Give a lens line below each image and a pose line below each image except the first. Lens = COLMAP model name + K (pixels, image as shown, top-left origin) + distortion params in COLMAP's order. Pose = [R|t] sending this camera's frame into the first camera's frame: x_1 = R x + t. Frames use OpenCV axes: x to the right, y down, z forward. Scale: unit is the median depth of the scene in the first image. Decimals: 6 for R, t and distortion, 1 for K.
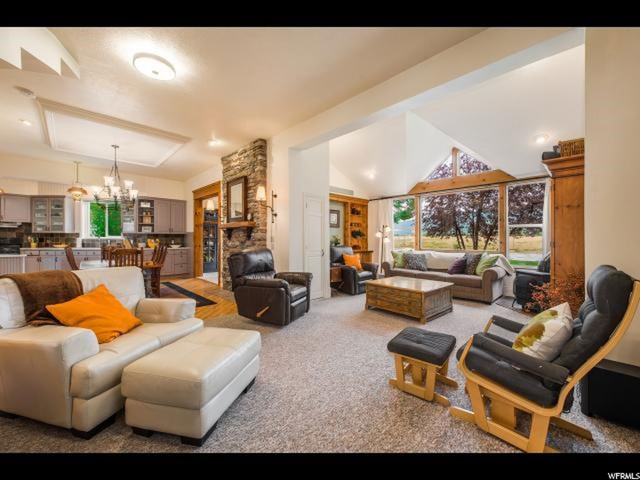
lens RADIAL K [[243.7, 0, 320.0], [0, 243.7, 240.0], [0, 0, 1]] dist [0.000327, -0.000029]
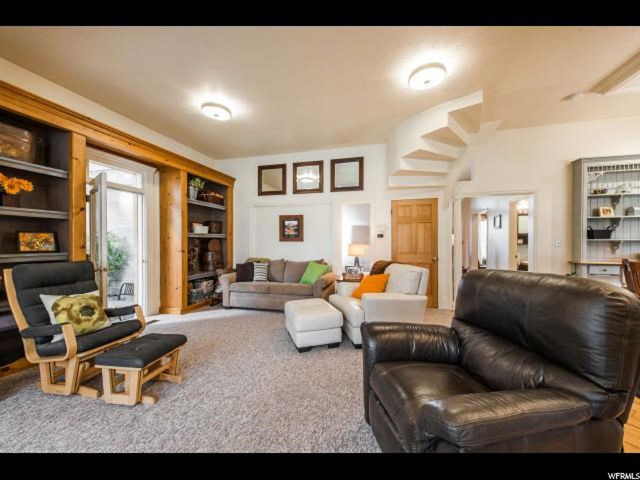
lens RADIAL K [[252.7, 0, 320.0], [0, 252.7, 240.0], [0, 0, 1]] dist [0.010990, -0.000362]
pose [[-0.862802, -0.006325, -0.505502, 0.198238], [-0.001073, 0.999942, -0.010679, -0.007166], [0.505541, -0.008671, -0.862759, 1.344360]]
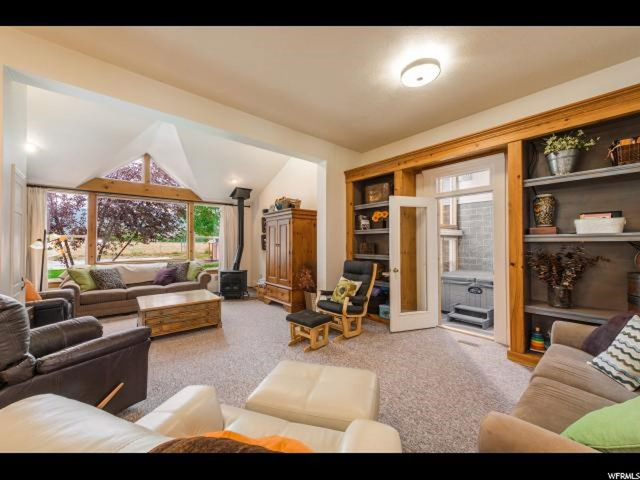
lens RADIAL K [[252.7, 0, 320.0], [0, 252.7, 240.0], [0, 0, 1]] dist [0.010990, -0.000362]
pose [[0.063536, 0.011002, 0.997919, -0.731877], [0.008792, 0.999894, -0.011584, -0.040468], [-0.997941, 0.009510, 0.063433, 0.482399]]
